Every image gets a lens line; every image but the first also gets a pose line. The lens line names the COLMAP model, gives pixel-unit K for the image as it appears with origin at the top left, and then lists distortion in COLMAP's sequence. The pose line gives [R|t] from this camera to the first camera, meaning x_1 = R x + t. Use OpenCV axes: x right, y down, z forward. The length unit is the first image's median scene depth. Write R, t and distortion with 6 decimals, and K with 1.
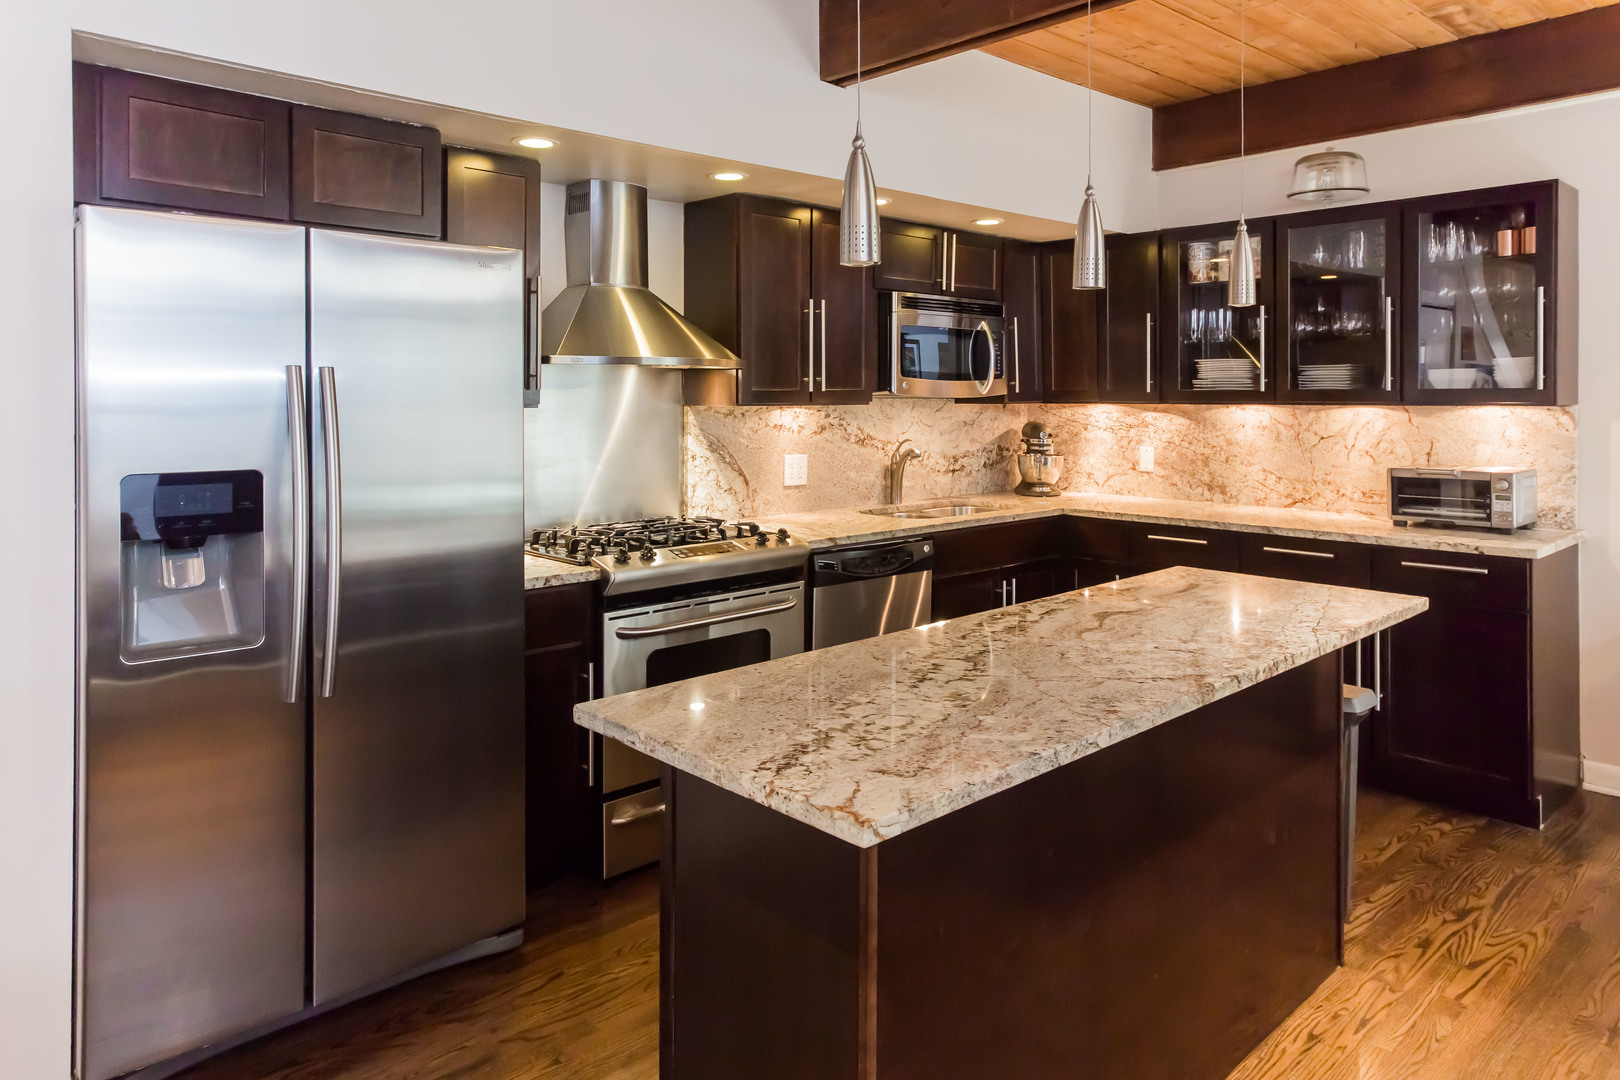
lens RADIAL K [[1088.6, 0, 812.5], [0, 1088.6, 440.5], [0, 0, 1]] dist [0.007346, 0.002107]
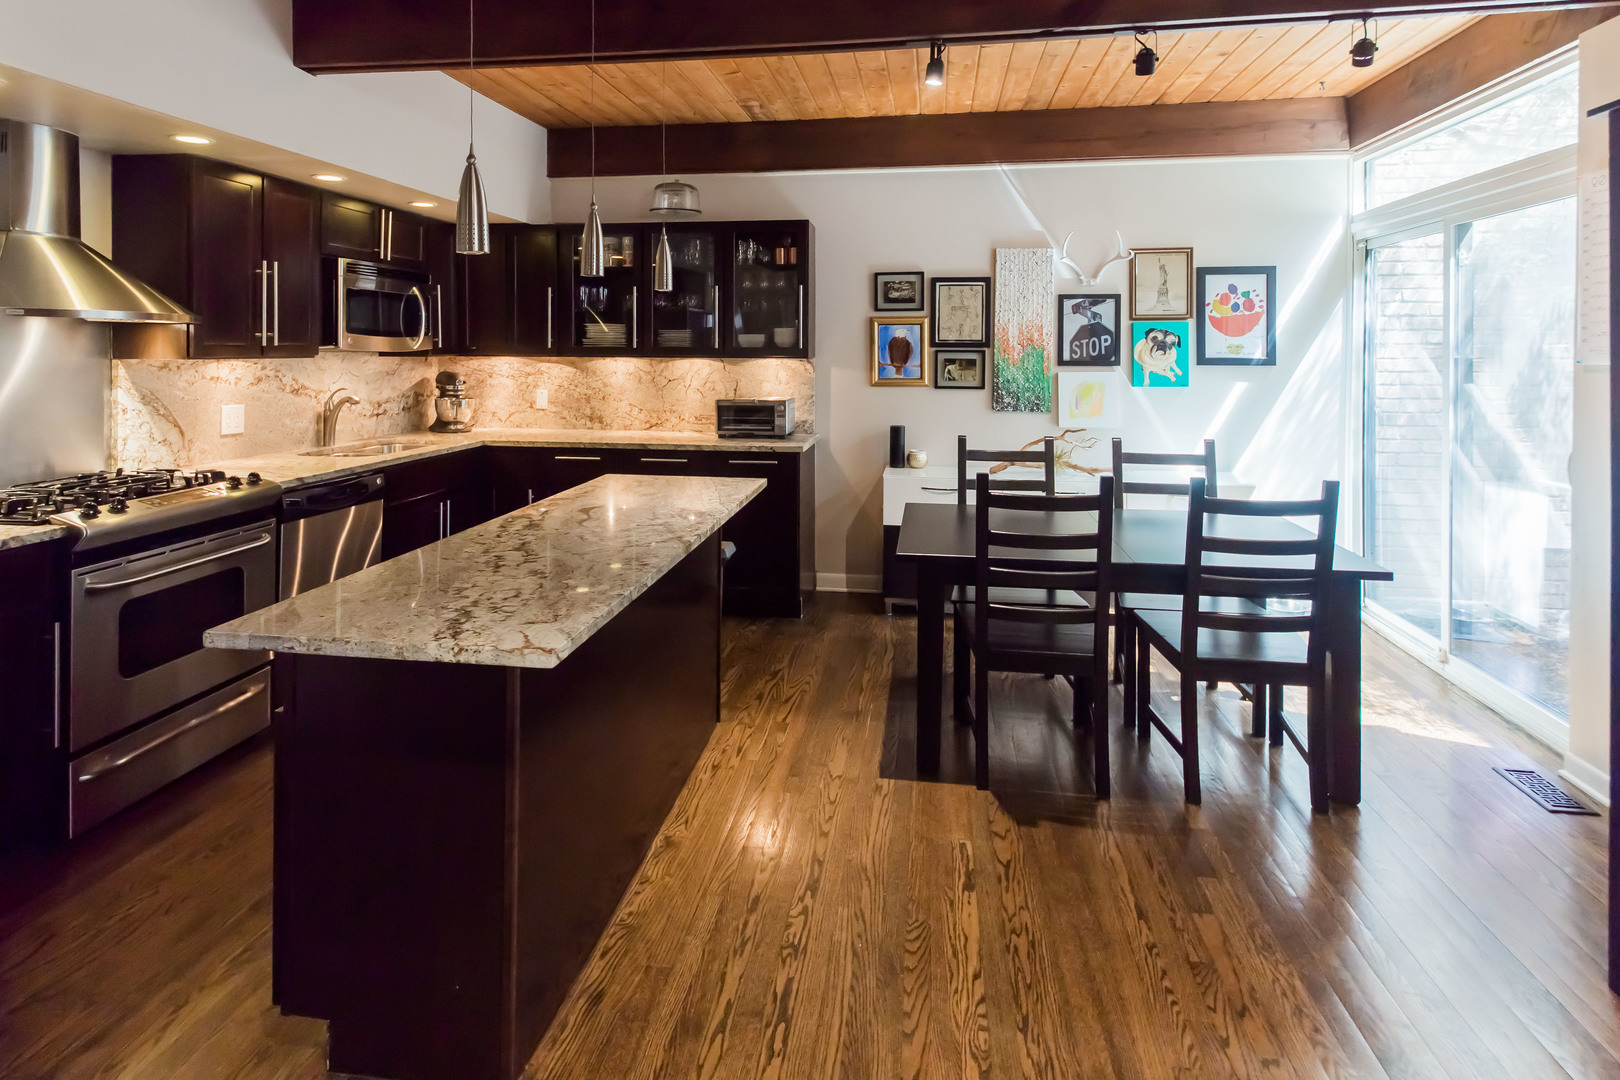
lens RADIAL K [[917.9, 0, 811.0], [0, 917.9, 421.6], [0, 0, 1]] dist [0.002485, 0.000281]
pose [[0.771918, -0.045428, 0.634097, -0.163959], [0.020610, 0.998708, 0.046460, -0.000758], [-0.635388, -0.022794, 0.771857, -0.055624]]
